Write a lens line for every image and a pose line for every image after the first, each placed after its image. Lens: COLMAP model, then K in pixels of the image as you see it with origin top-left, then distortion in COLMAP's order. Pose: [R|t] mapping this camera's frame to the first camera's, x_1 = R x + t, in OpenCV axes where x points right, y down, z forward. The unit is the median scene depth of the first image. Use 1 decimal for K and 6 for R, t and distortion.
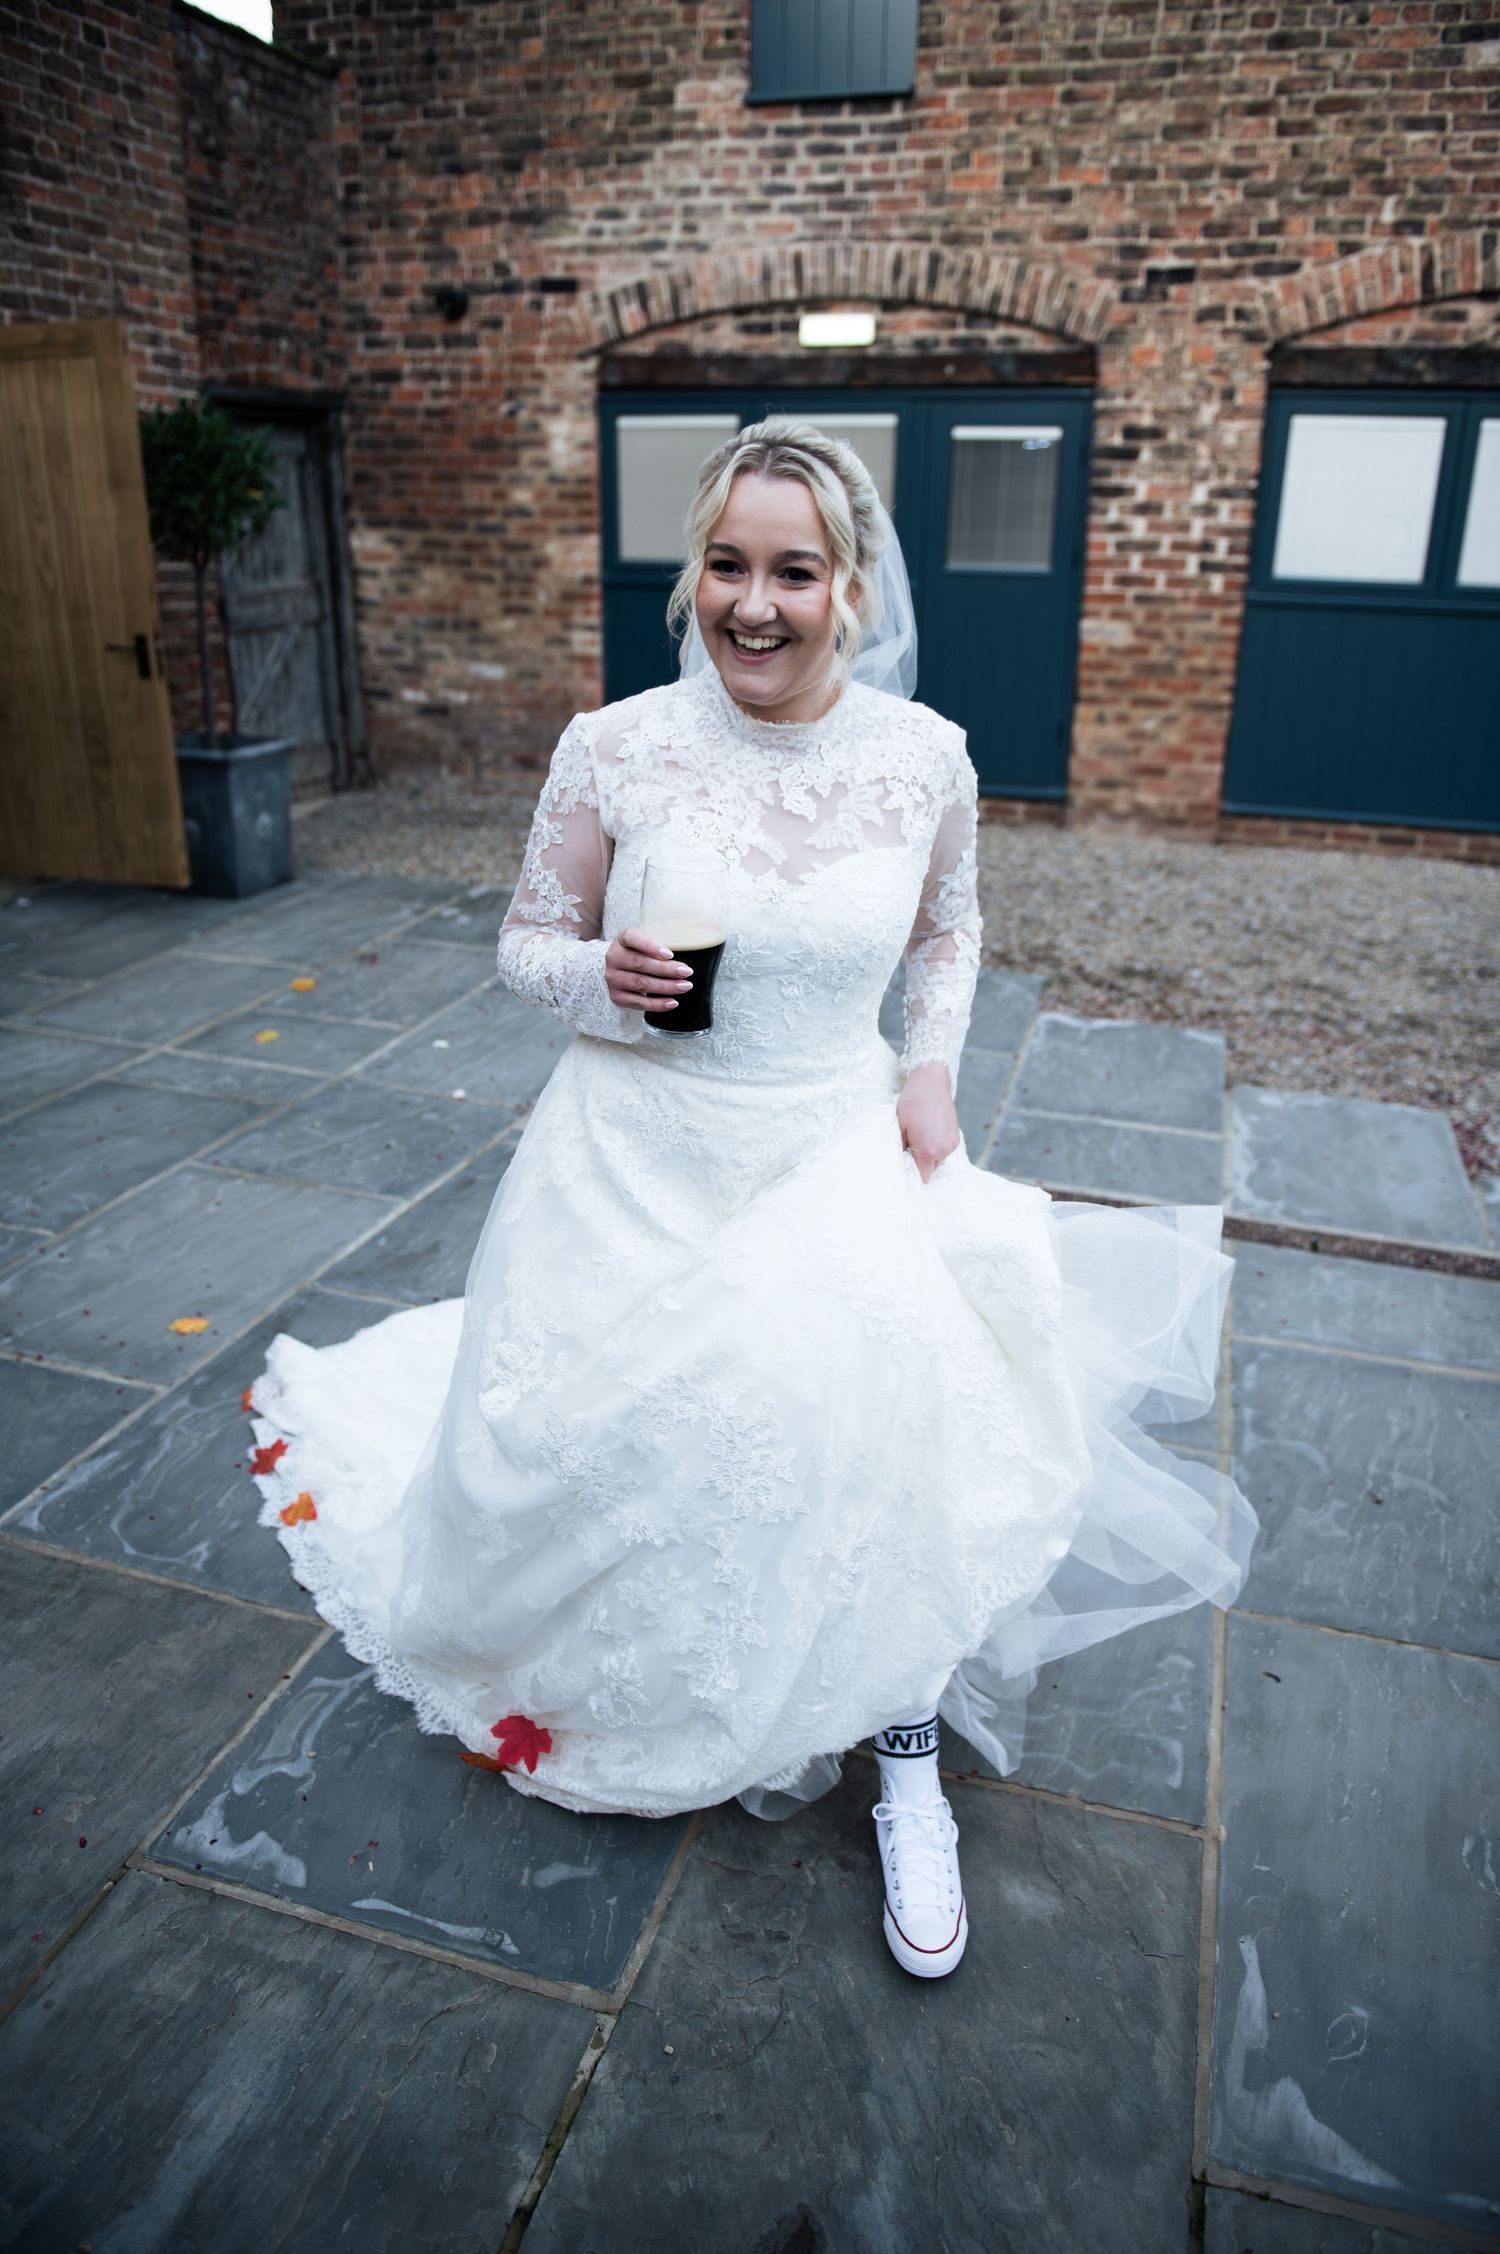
lens RADIAL K [[1523.1, 0, 750.0], [0, 1523.1, 1127.0], [0, 0, 1]] dist [-0.063008, 0.004467]
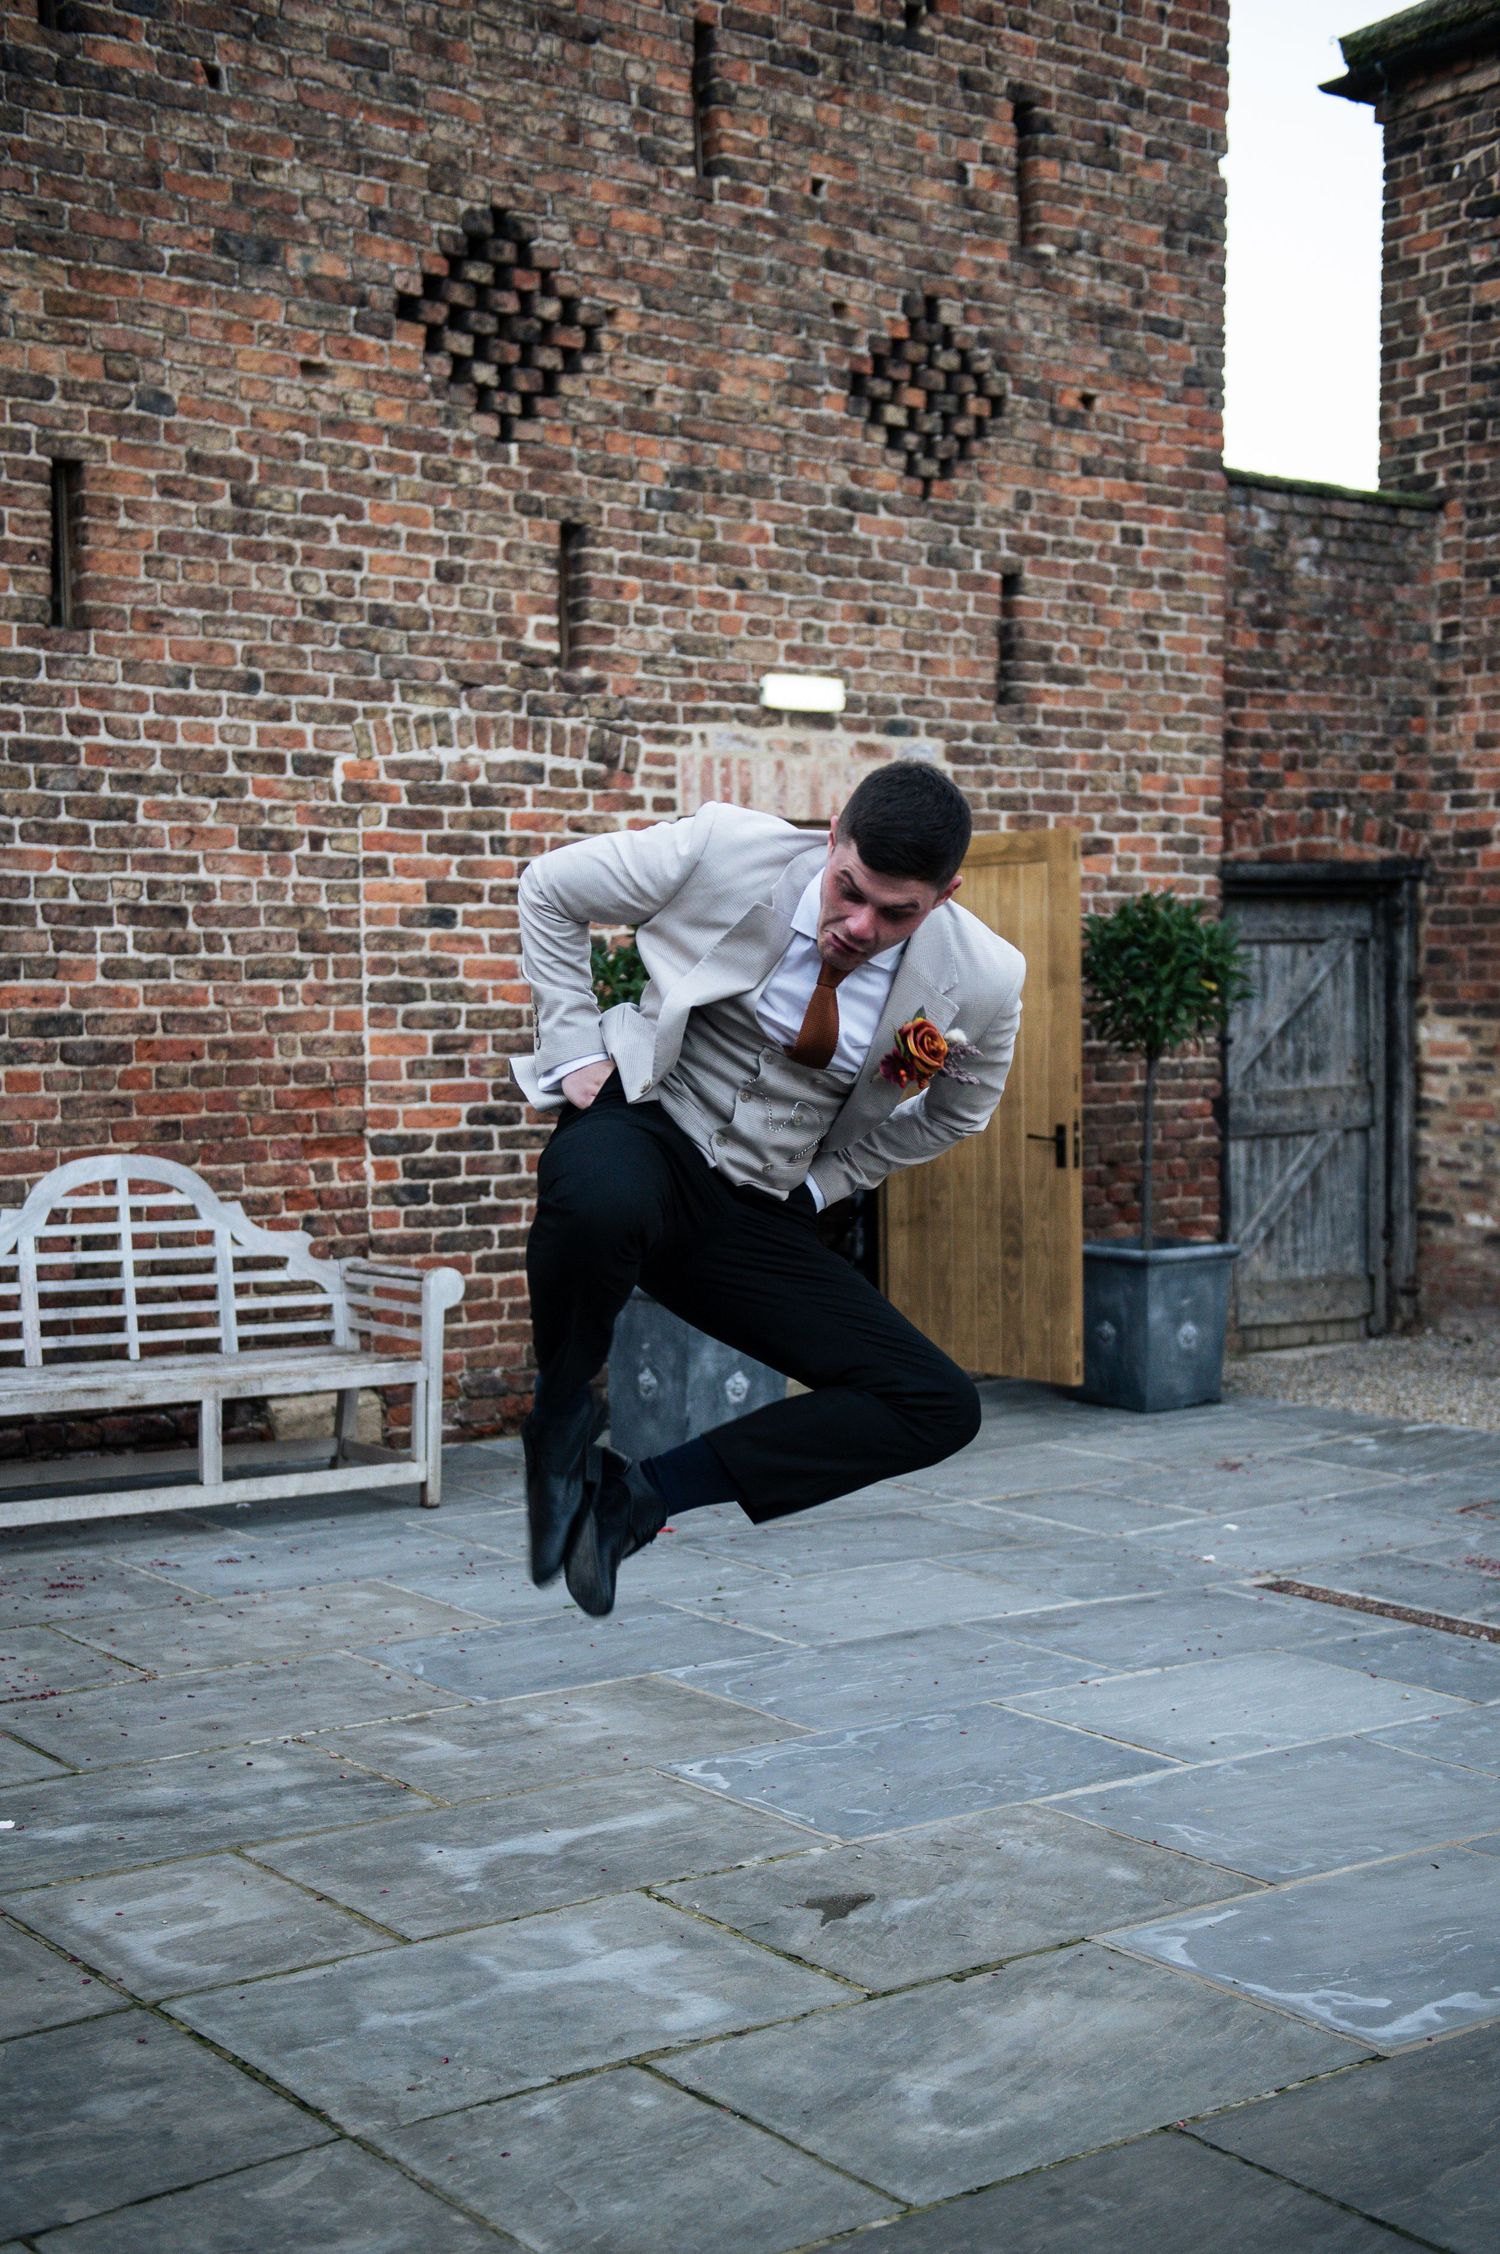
lens RADIAL K [[2856.1, 0, 750.0], [0, 2856.1, 1127.0], [0, 0, 1]] dist [0.096885, -0.005913]
pose [[0.814046, -0.001322, -0.580799, 0.413884], [-0.192136, 0.943081, -0.271444, 0.176935], [0.548100, 0.332560, 0.767457, -0.440636]]
